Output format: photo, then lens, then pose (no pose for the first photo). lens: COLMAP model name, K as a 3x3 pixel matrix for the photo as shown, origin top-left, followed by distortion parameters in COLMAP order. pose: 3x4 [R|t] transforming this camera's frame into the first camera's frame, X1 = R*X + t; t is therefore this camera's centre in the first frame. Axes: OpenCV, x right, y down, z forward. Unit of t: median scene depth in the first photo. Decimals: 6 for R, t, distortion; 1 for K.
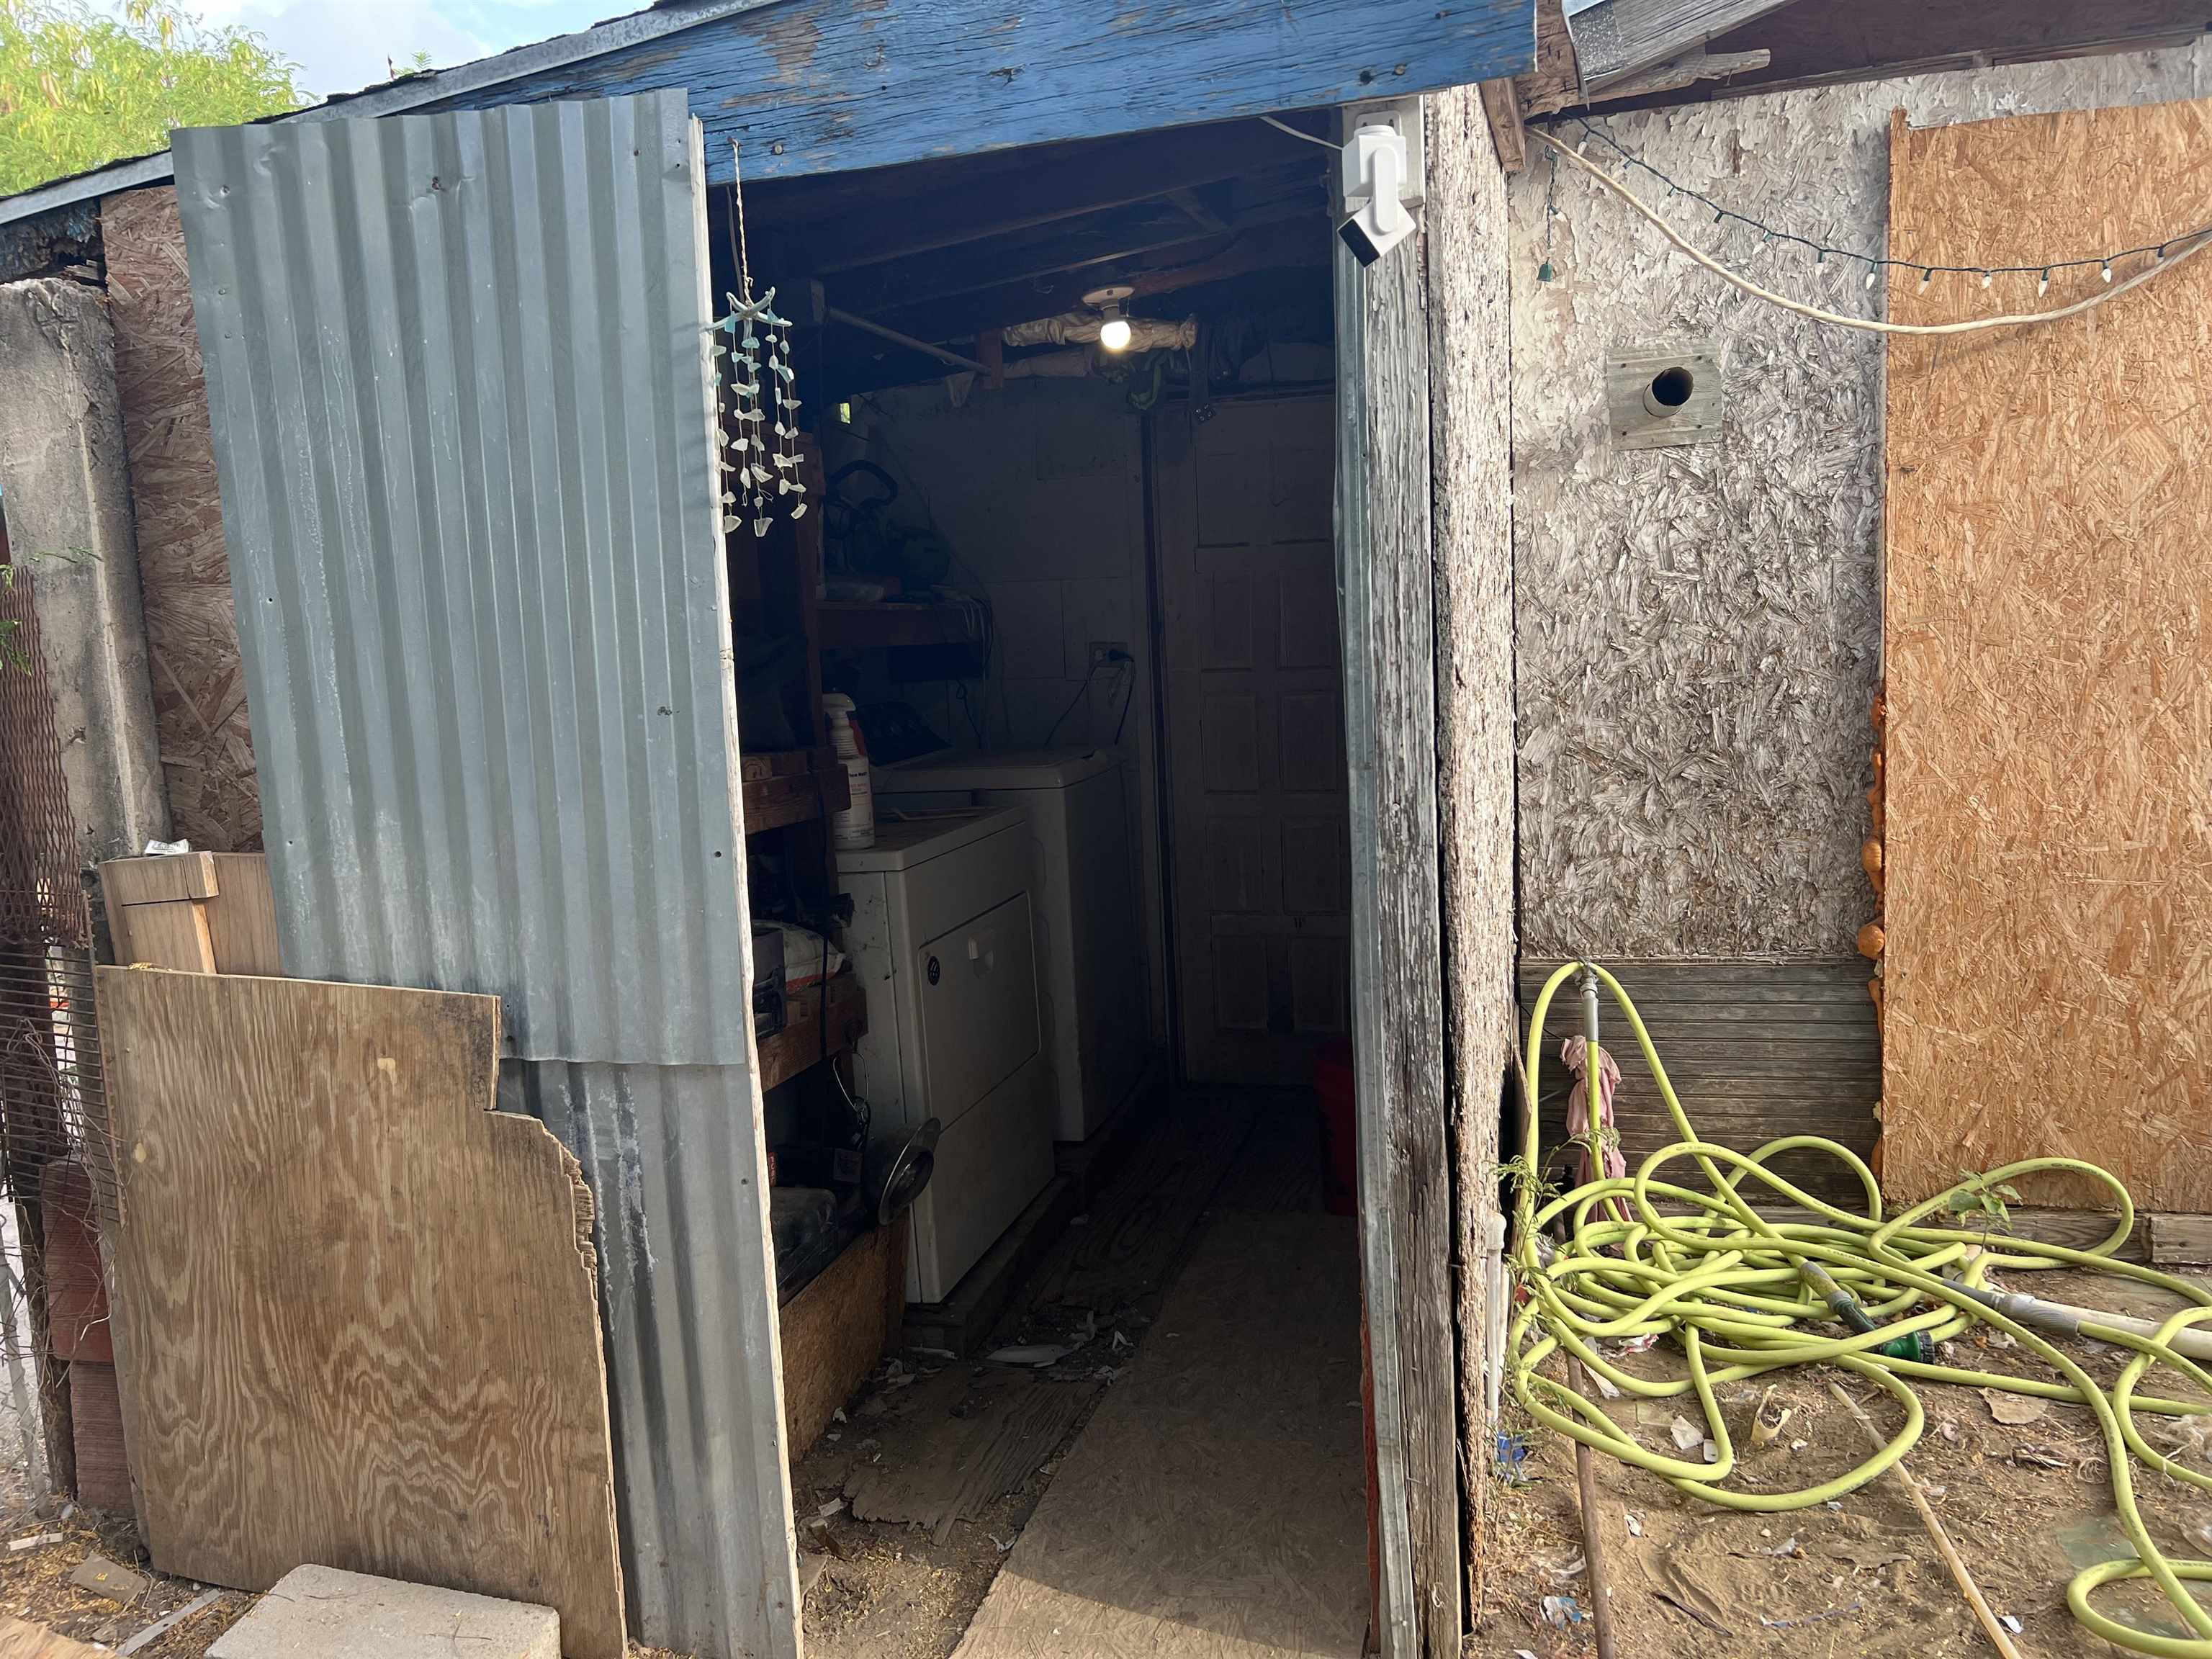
lens RADIAL K [[1651.1, 0, 1100.8], [0, 1651.1, 821.4], [0, 0, 1]] dist [0.068660, -0.061560]
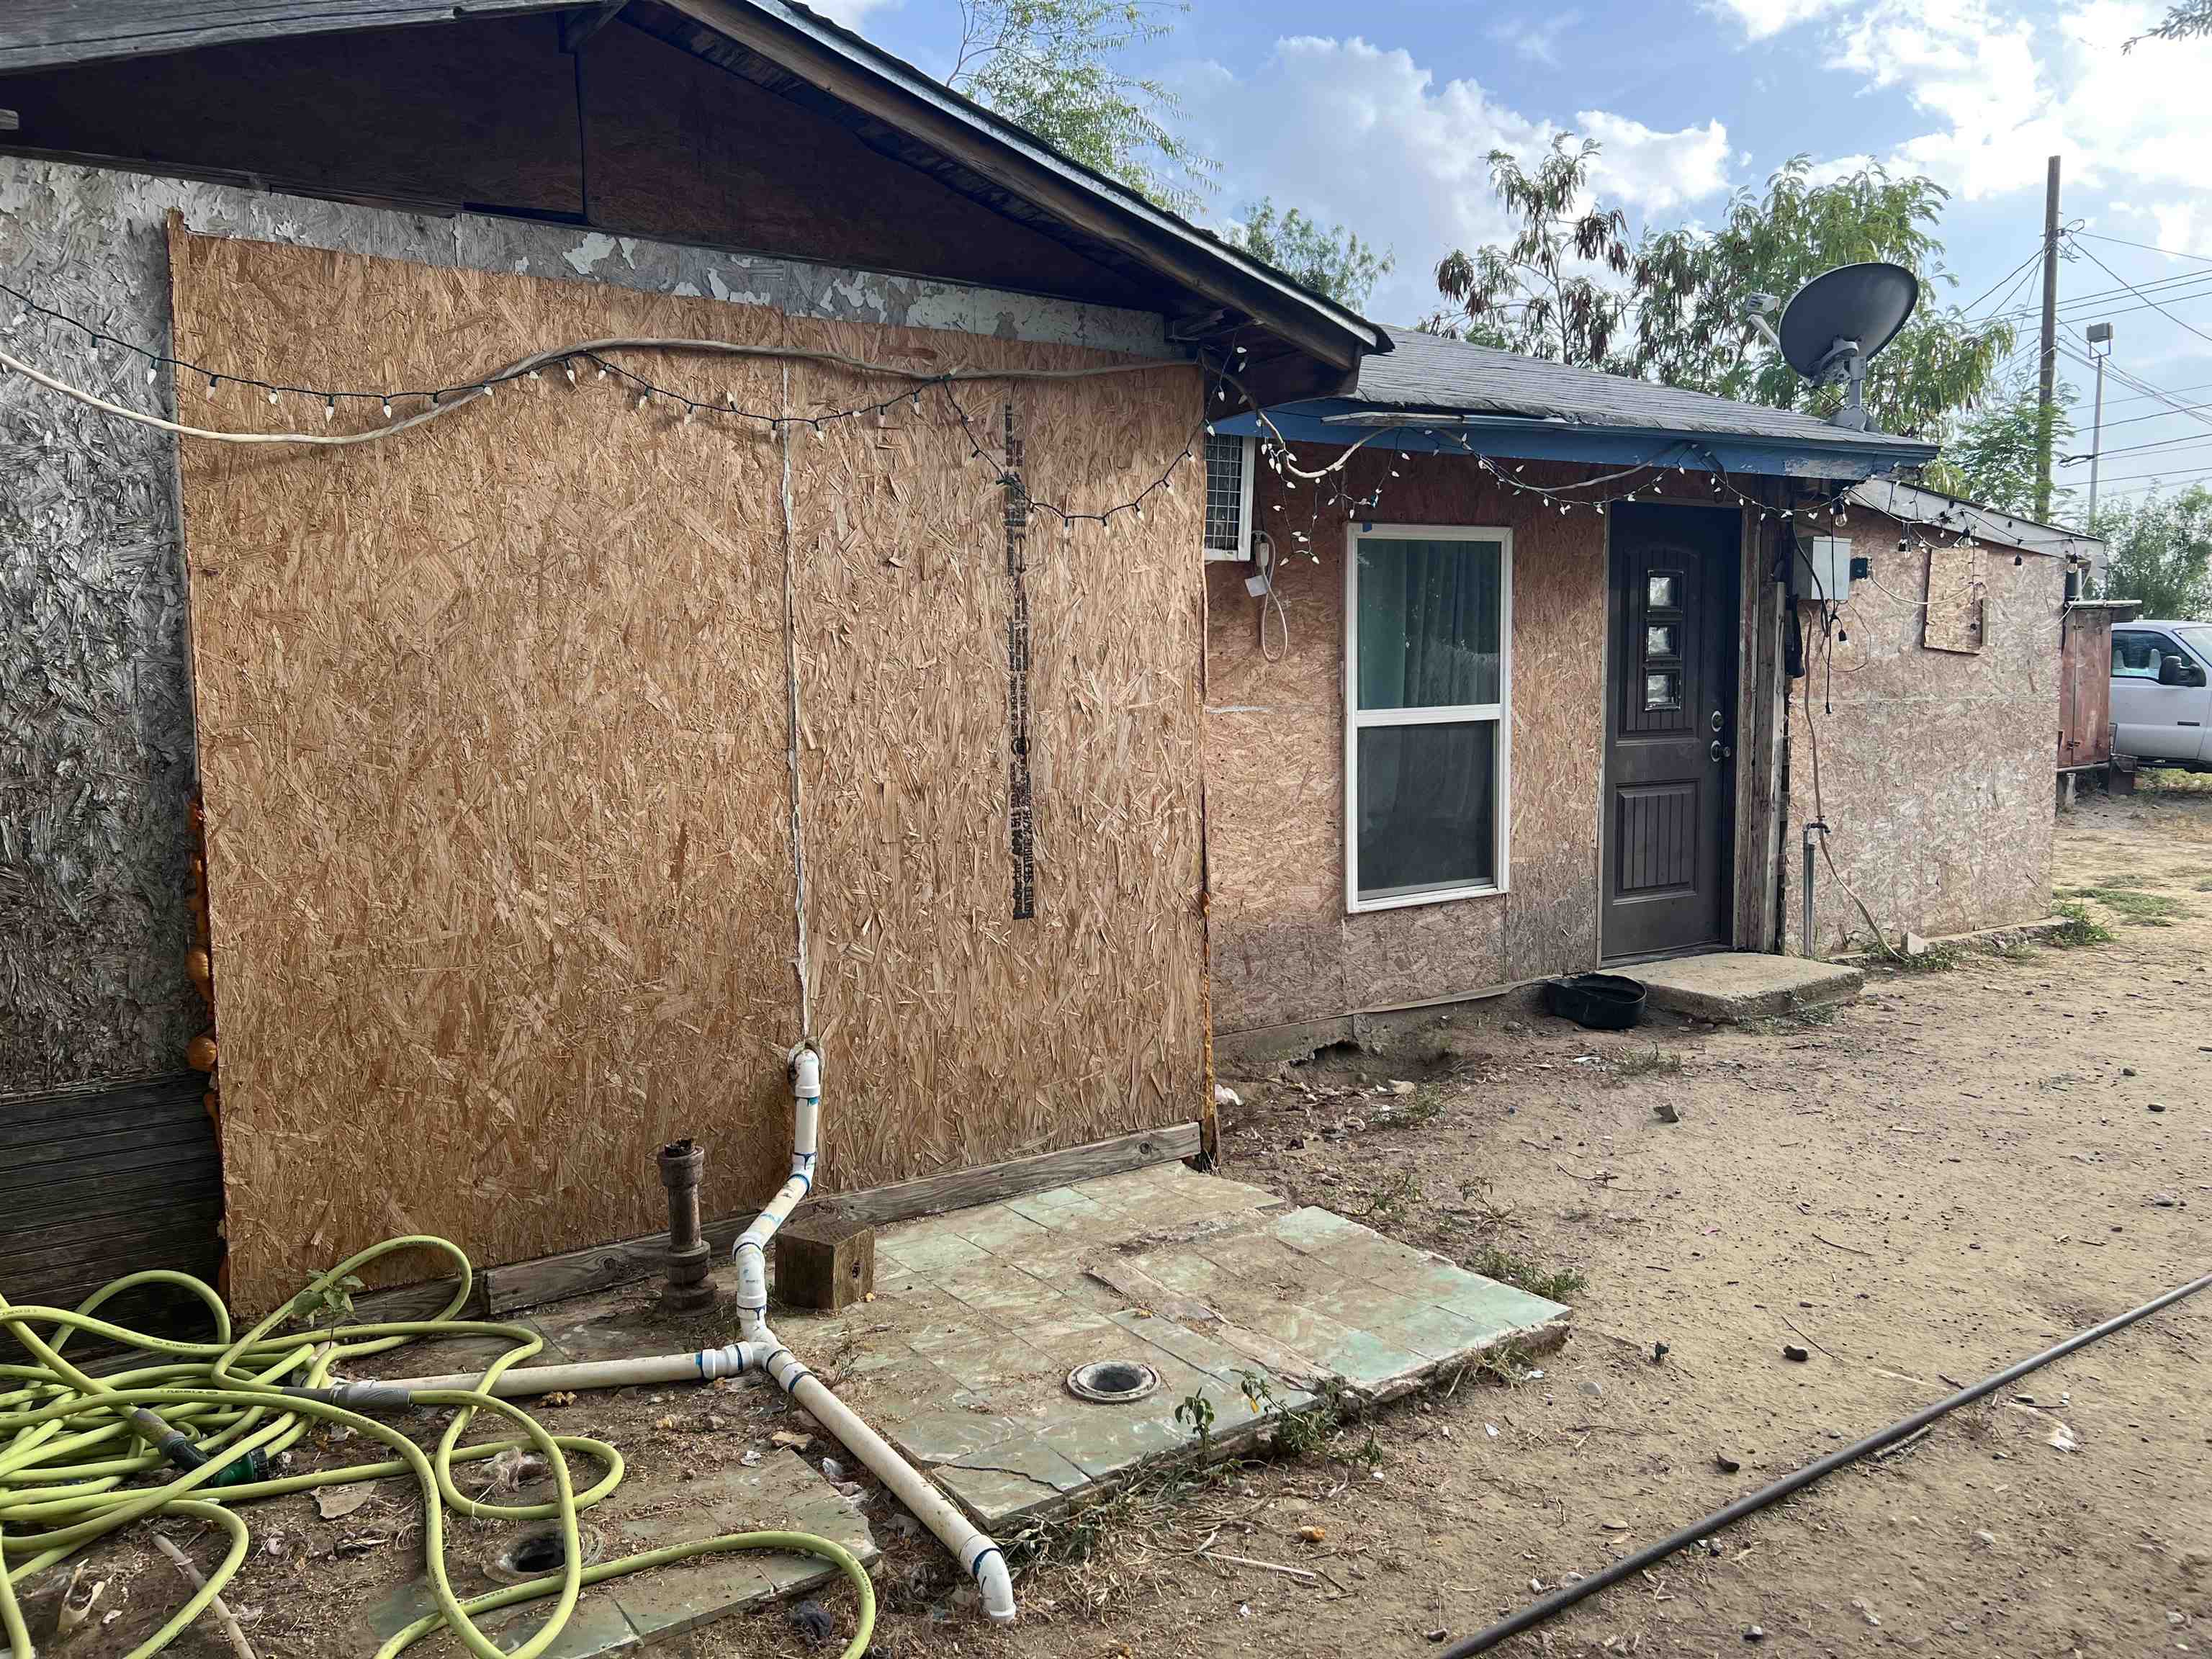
lens RADIAL K [[1651.1, 0, 1100.8], [0, 1651.1, 821.4], [0, 0, 1]] dist [0.068660, -0.061560]
pose [[0.676806, -0.026113, 0.735698, 0.105888], [0.066575, 0.997447, -0.025843, -0.002789], [-0.733145, 0.066470, 0.676817, -0.045596]]
